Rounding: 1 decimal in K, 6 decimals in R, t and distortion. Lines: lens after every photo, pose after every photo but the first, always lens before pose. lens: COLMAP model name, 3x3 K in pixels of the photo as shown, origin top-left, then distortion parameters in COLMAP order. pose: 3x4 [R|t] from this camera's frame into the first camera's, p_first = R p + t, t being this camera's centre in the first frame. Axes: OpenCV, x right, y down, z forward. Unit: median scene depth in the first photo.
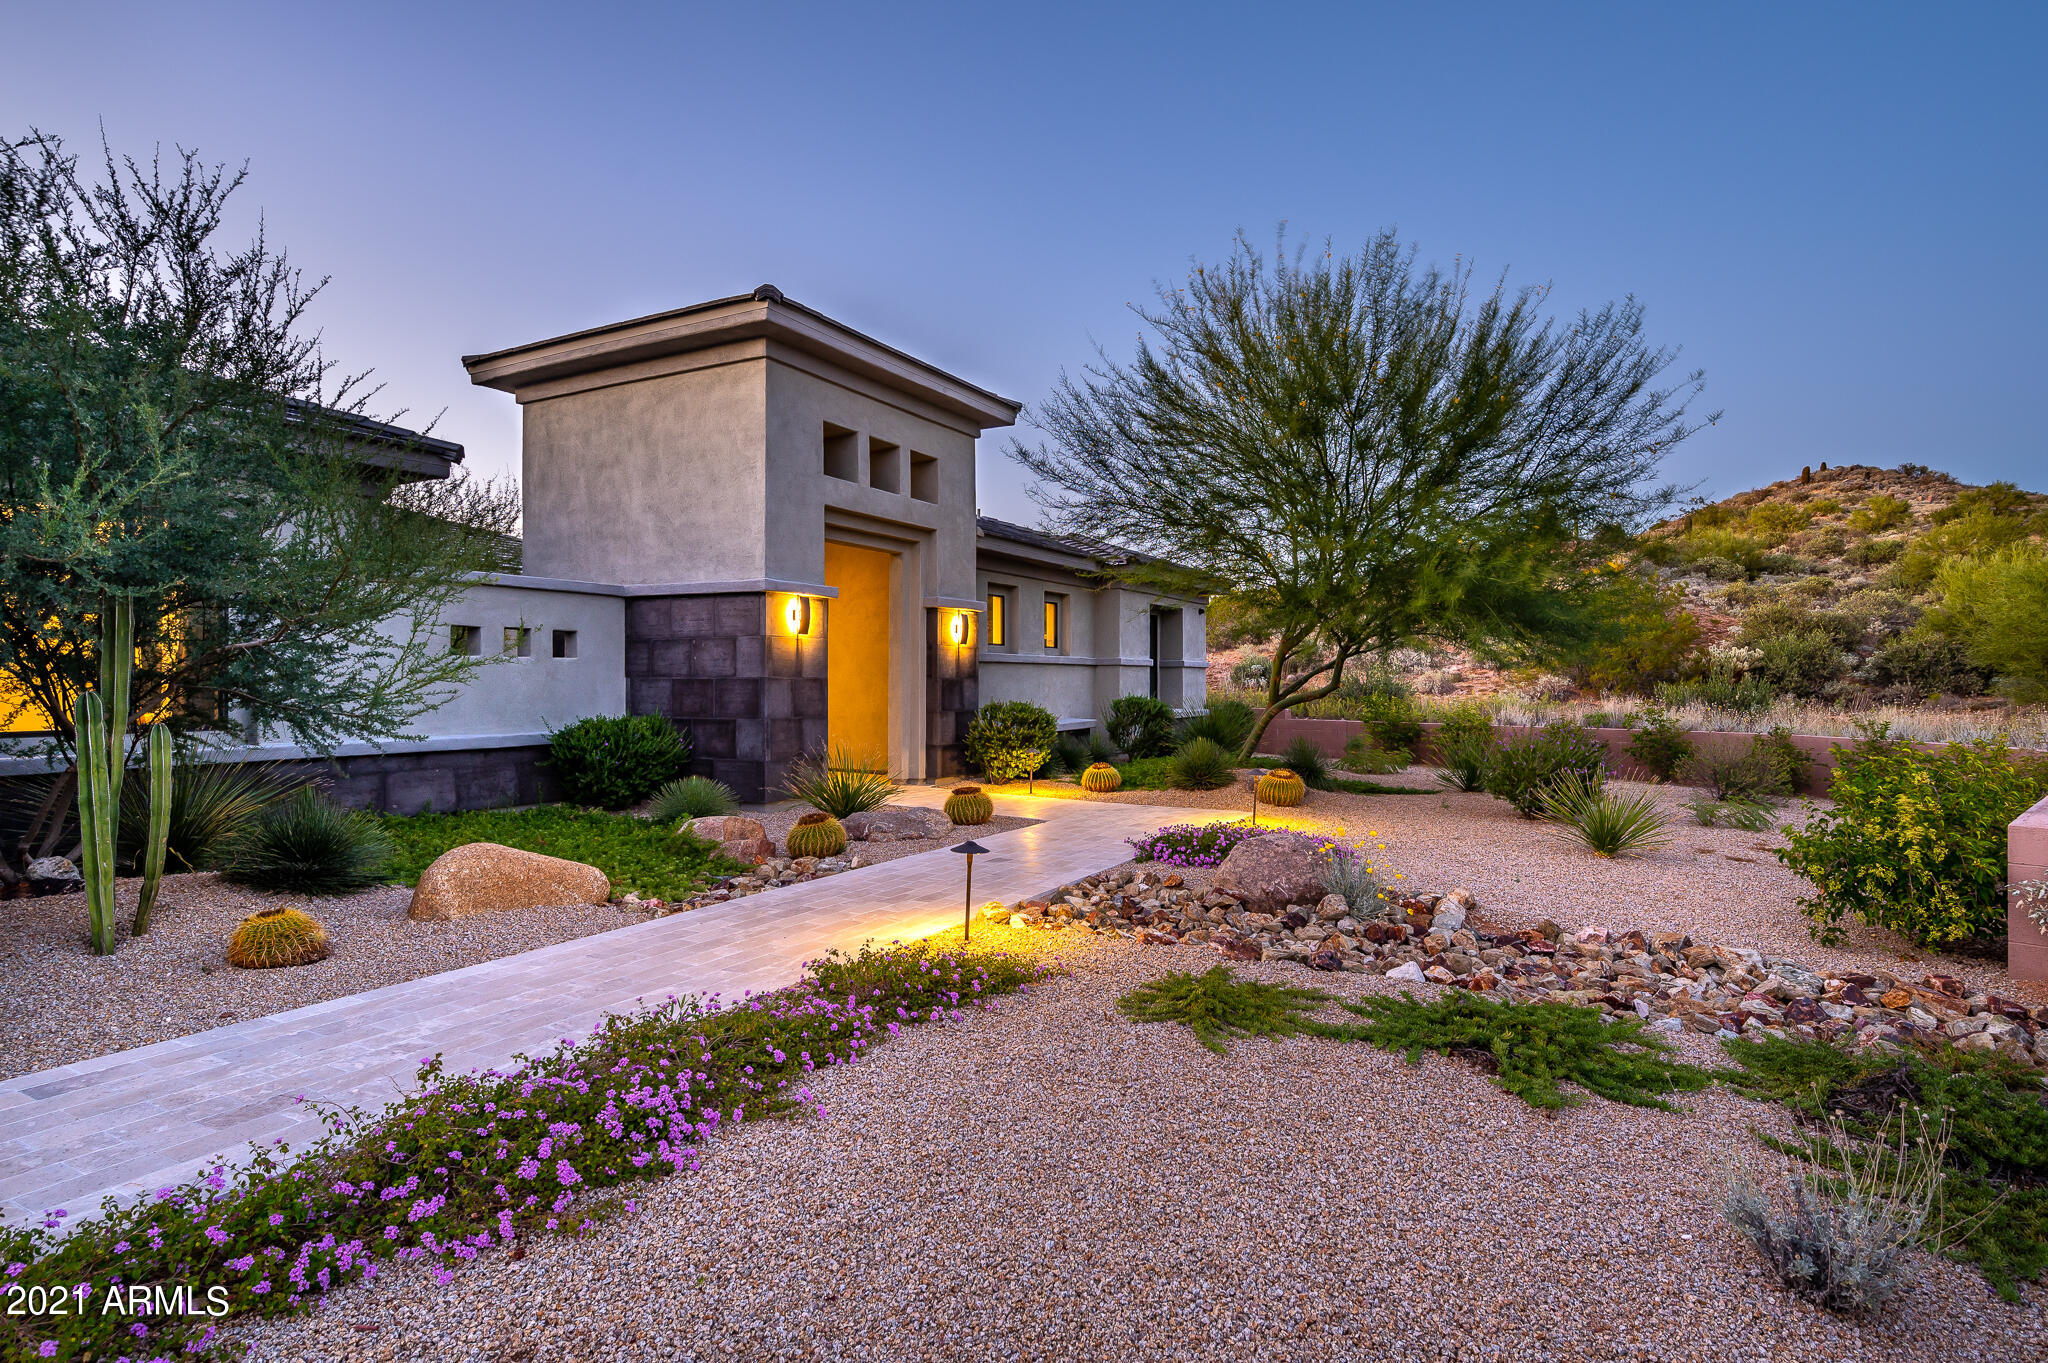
lens RADIAL K [[986.6, 0, 1026.2], [0, 986.6, 679.8], [0, 0, 1]] dist [0.002248, 0.000022]
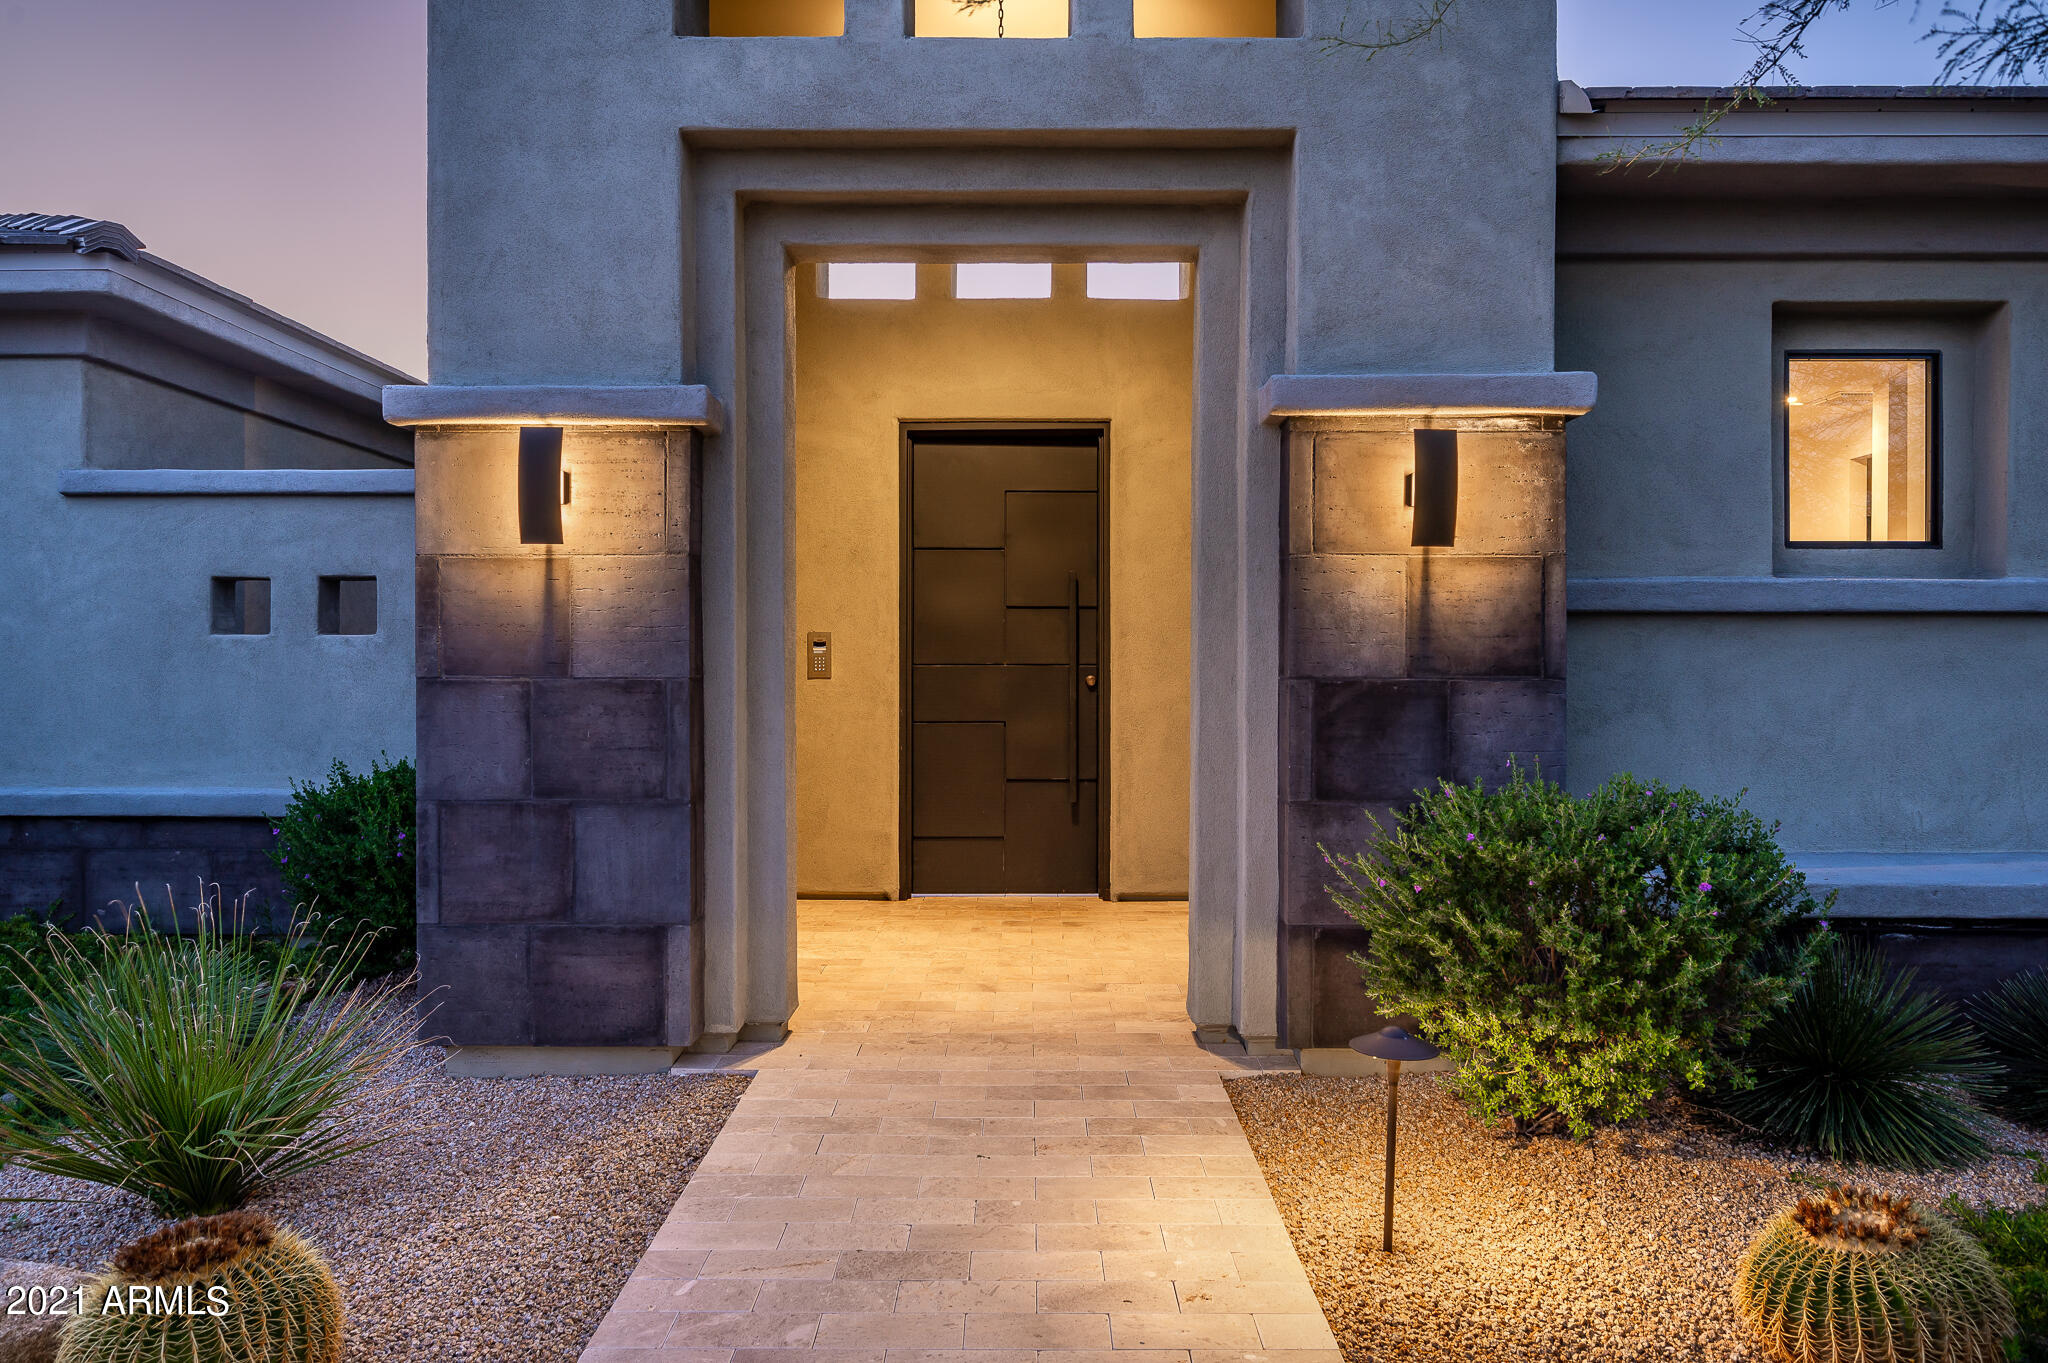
lens RADIAL K [[1376.6, 0, 1025.1], [0, 1376.6, 677.0], [0, 0, 1]] dist [0.004675, 0.000989]
pose [[0.508982, 0.002652, -0.860773, 0.241185], [0.000437, 0.999994, 0.003340, -0.003918], [0.860777, -0.002076, 0.508978, 0.907542]]
